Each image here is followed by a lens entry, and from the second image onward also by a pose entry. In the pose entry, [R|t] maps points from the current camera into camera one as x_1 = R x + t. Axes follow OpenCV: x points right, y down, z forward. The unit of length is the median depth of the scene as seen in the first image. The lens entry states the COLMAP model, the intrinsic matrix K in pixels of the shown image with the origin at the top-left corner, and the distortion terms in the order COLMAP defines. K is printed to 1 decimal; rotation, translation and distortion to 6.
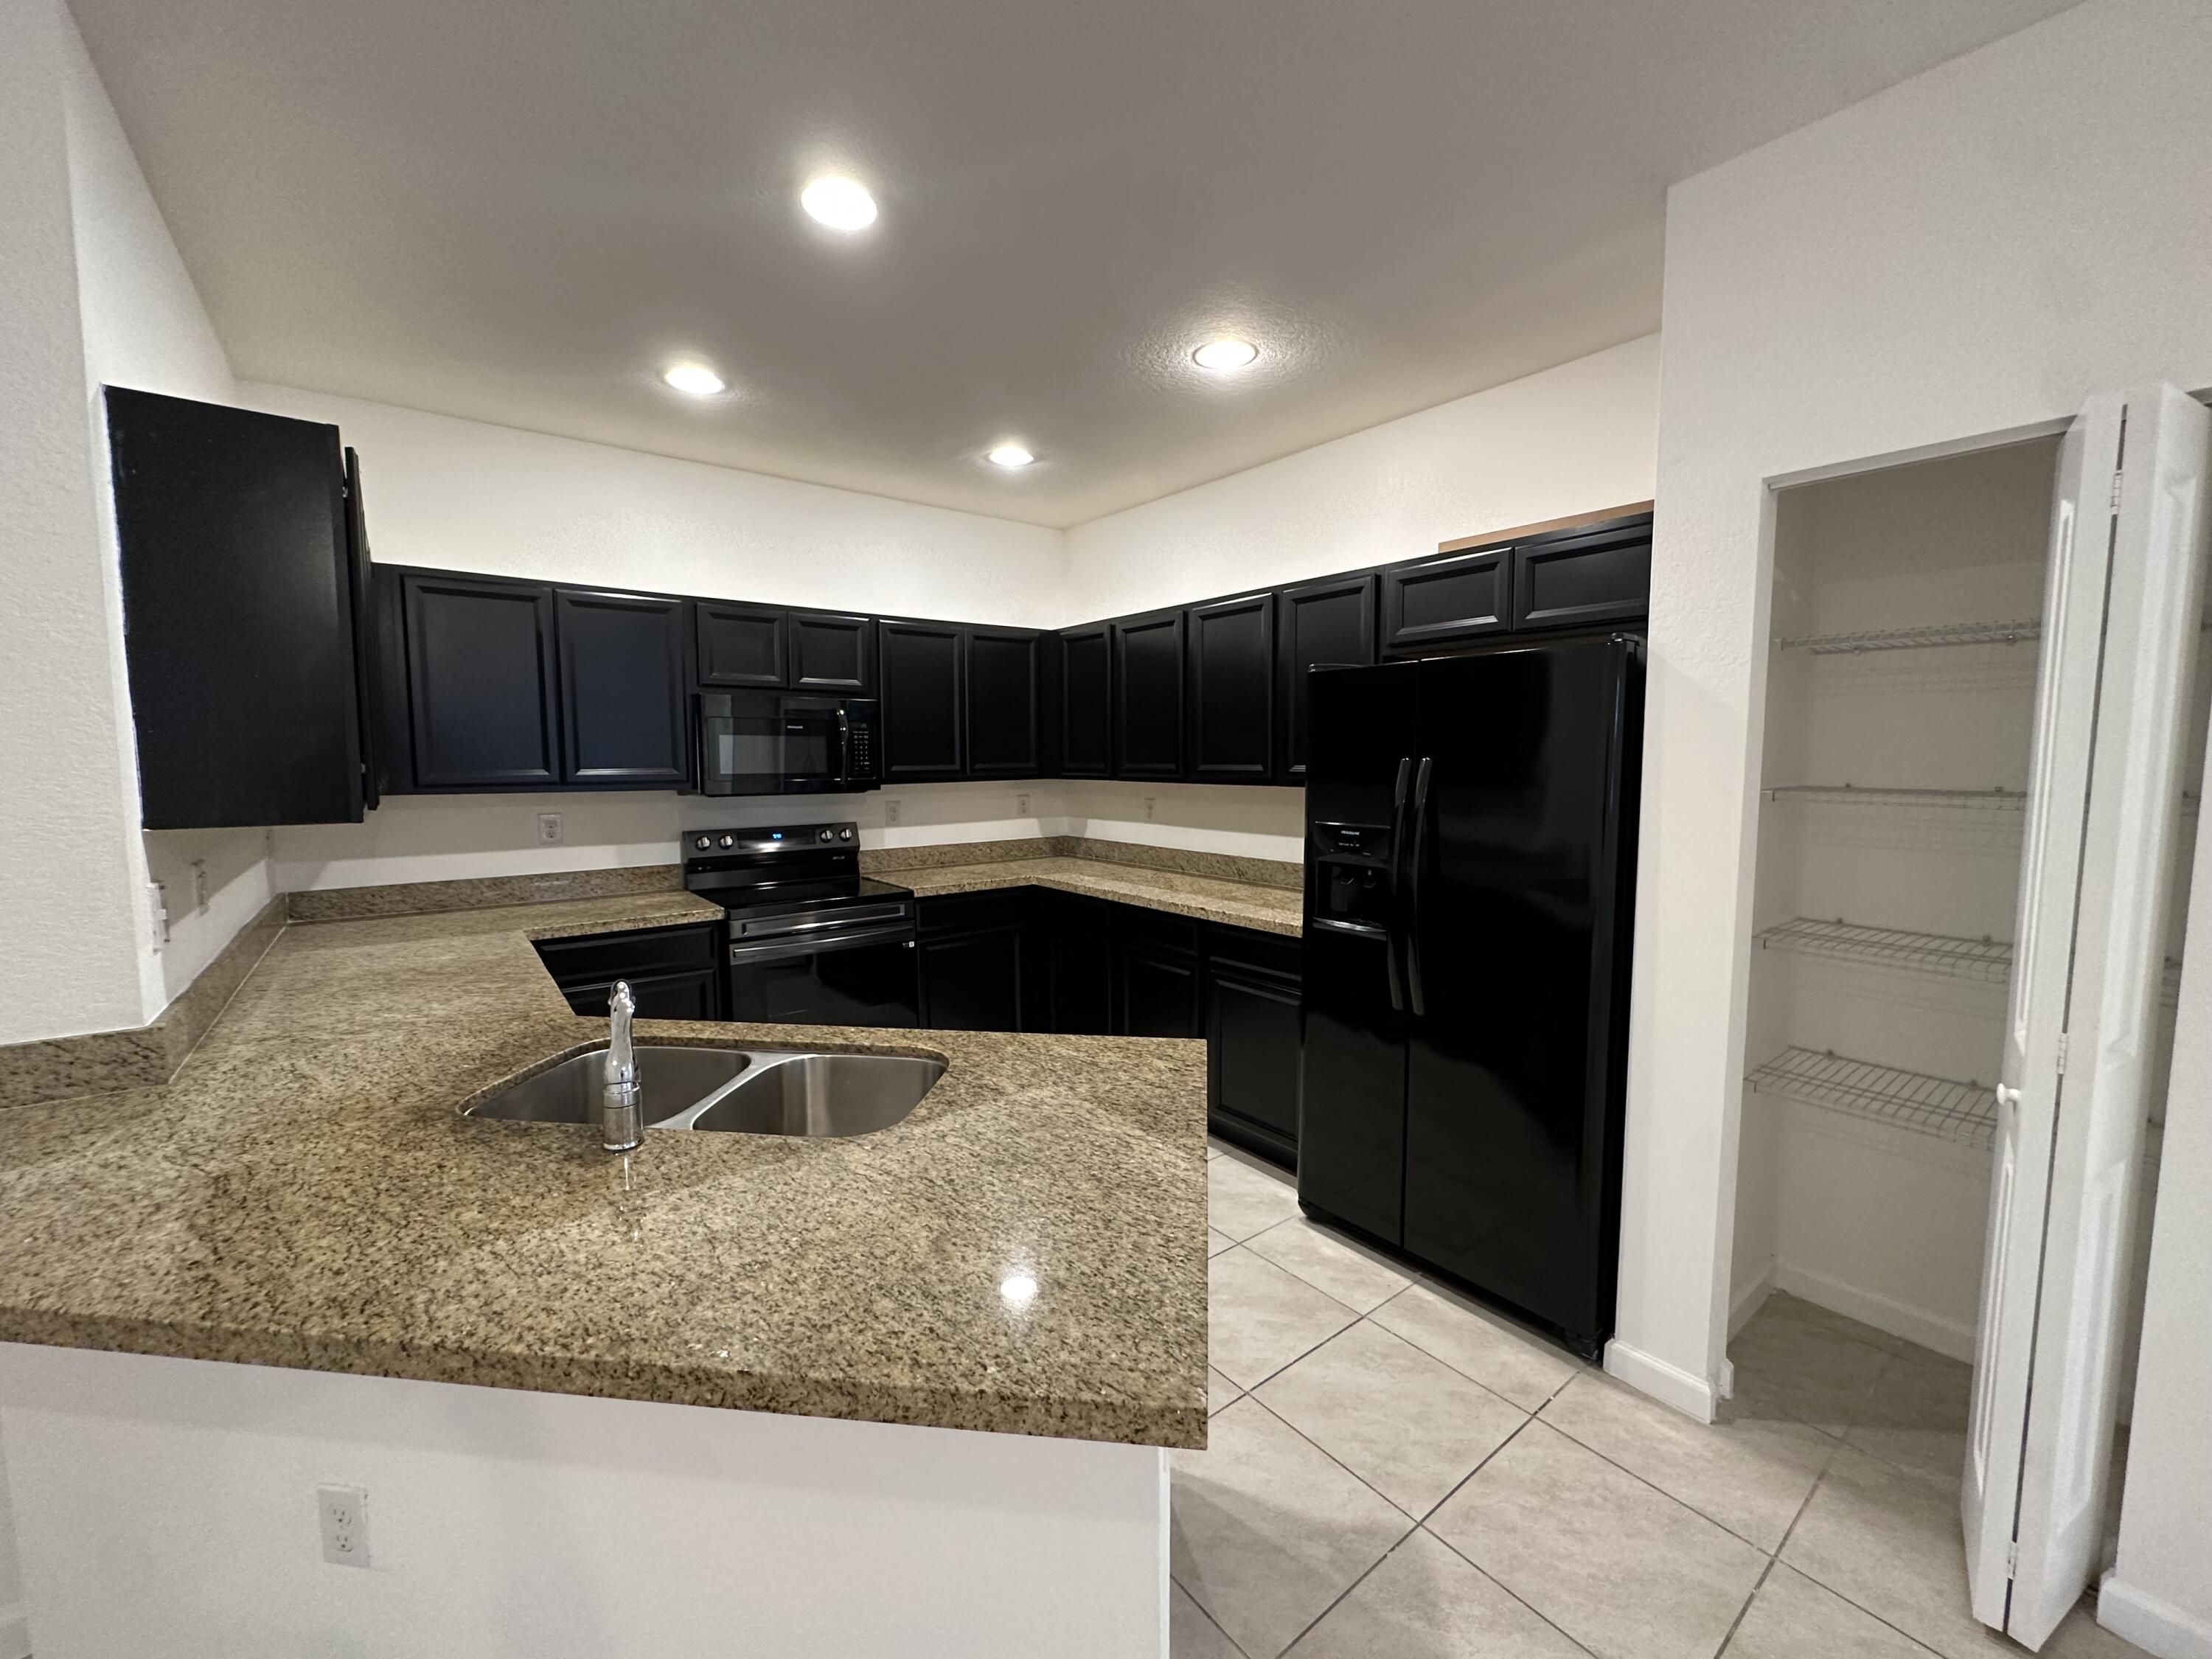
lens RADIAL K [[890.0, 0, 1106.0], [0, 890.0, 829.5], [0, 0, 1]] dist [-0.002876, -0.000026]
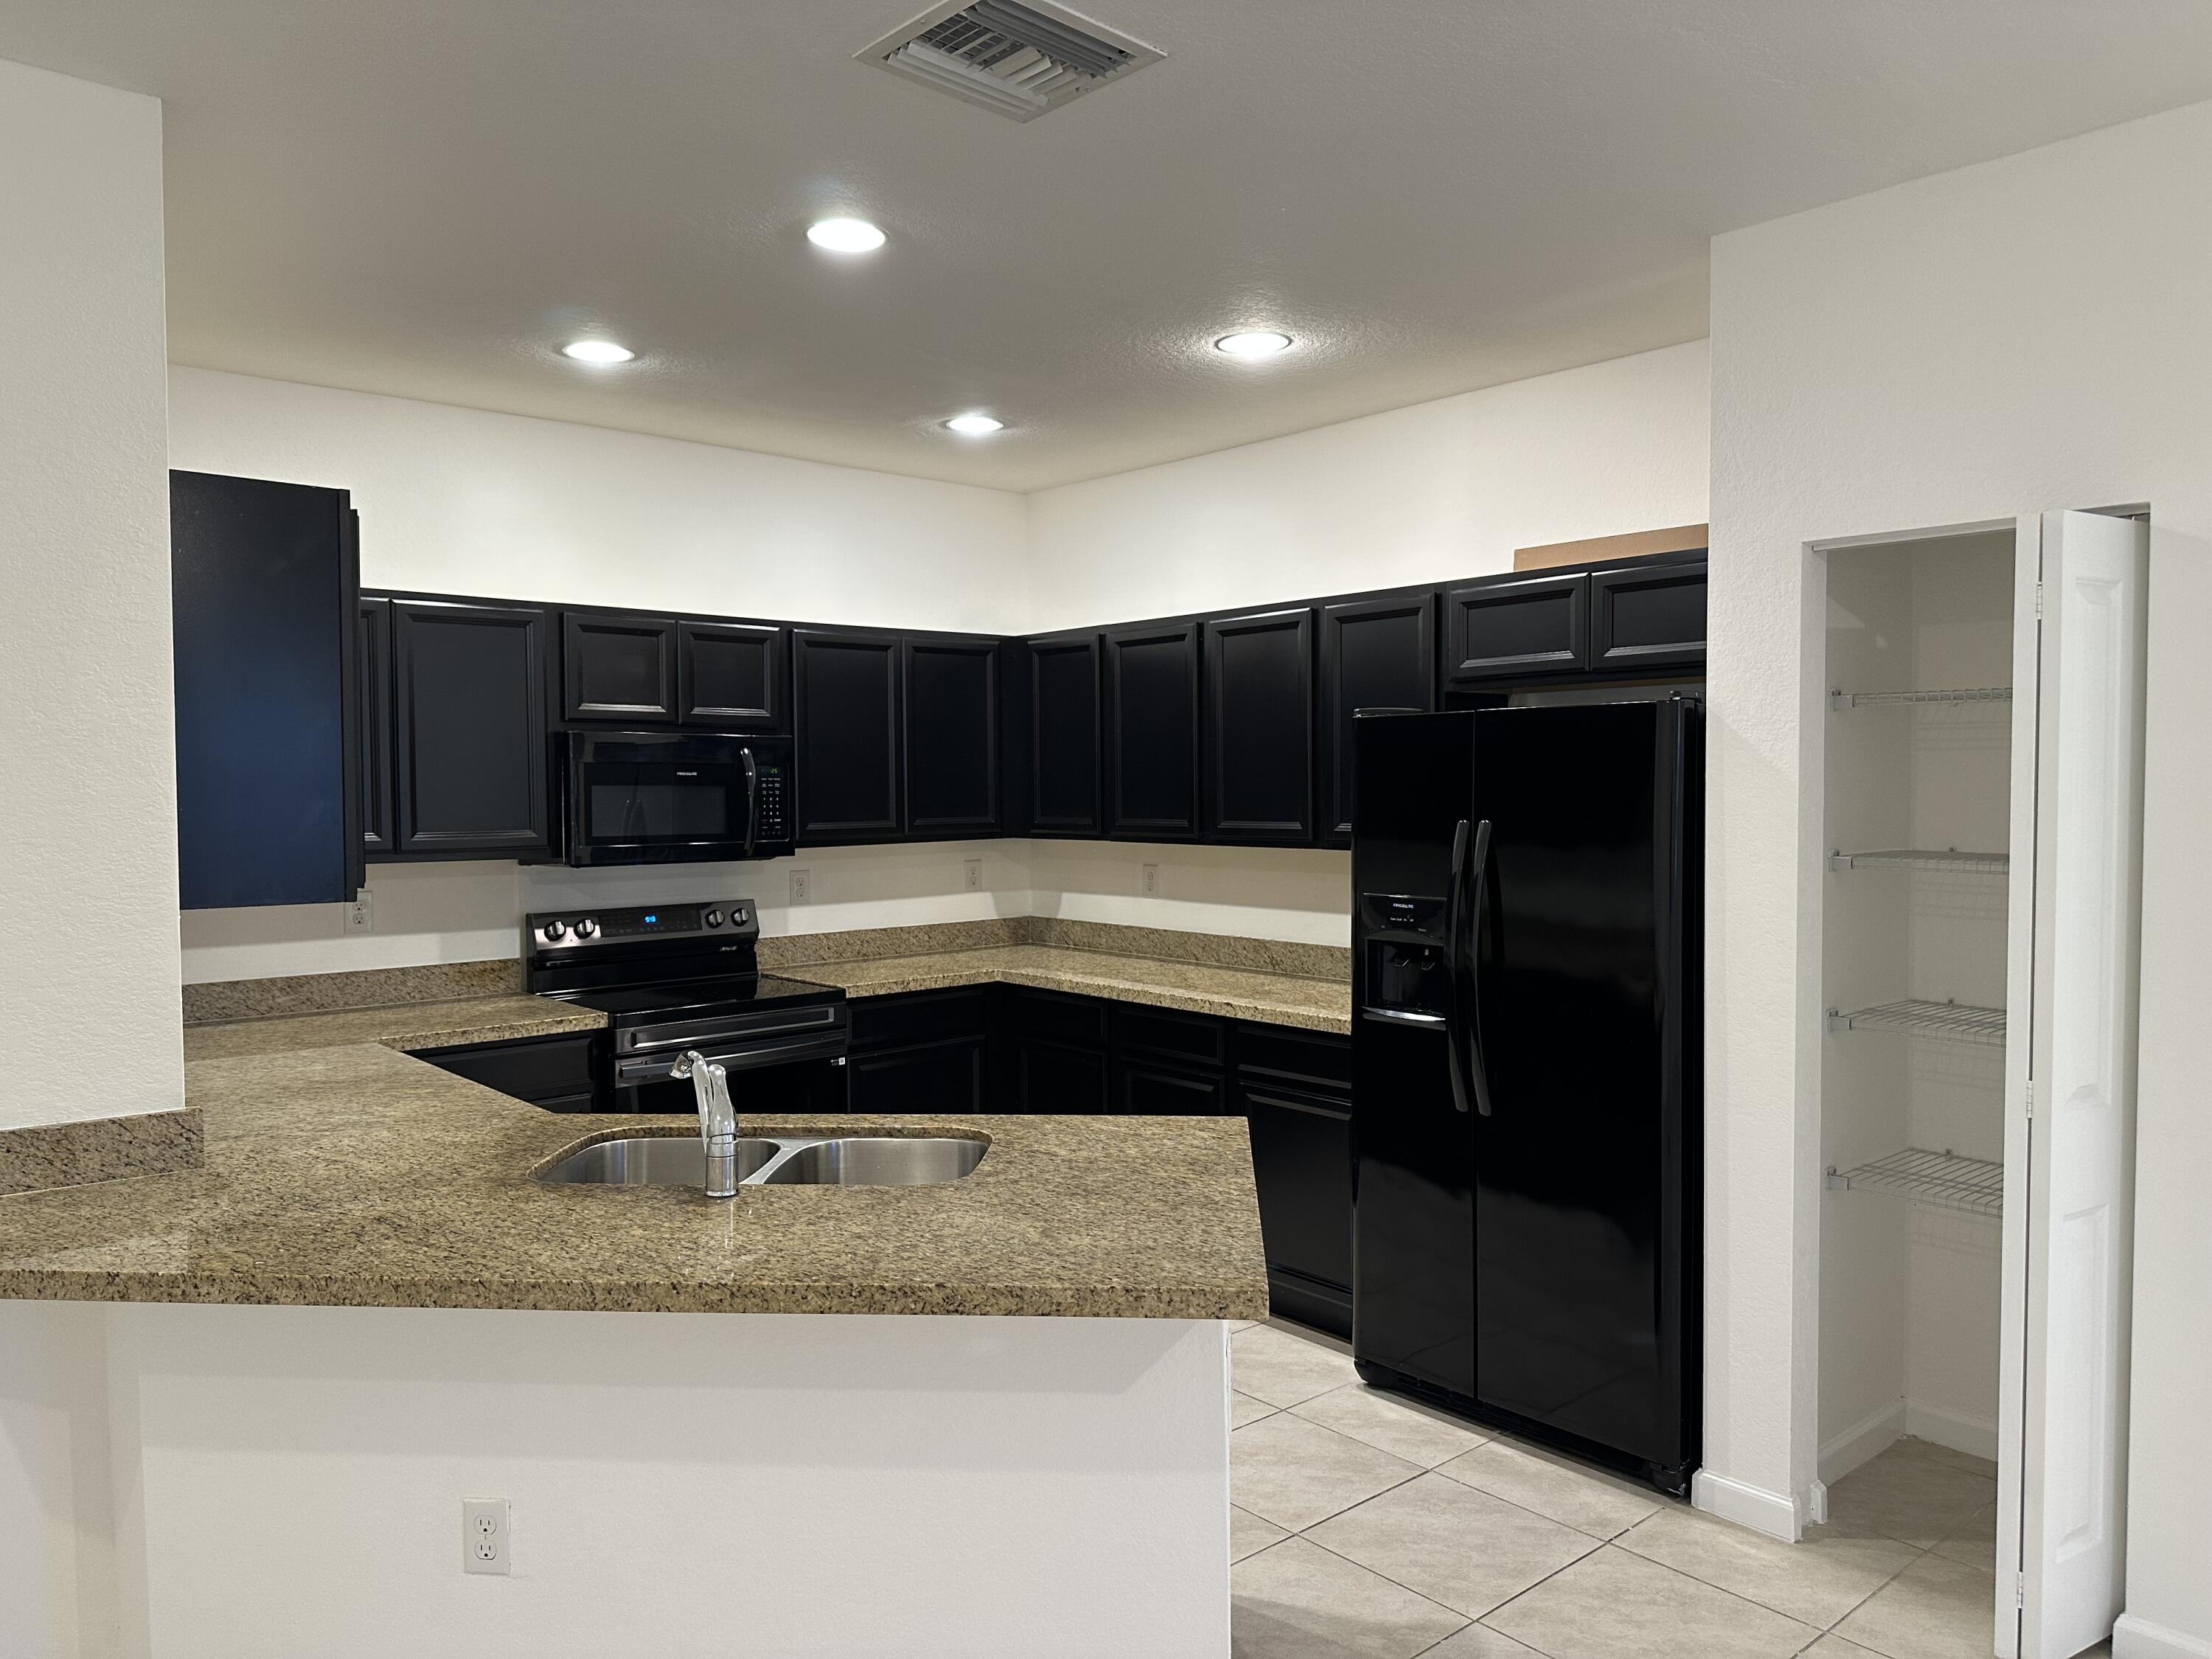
lens RADIAL K [[1571.3, 0, 1106.0], [0, 1571.3, 829.5], [0, 0, 1]] dist [0.144200, -0.226676]
pose [[0.998805, -0.004790, 0.048632, -0.091559], [0.007332, 0.998608, -0.052240, 0.007768], [-0.048314, 0.052534, 0.997450, -0.542723]]
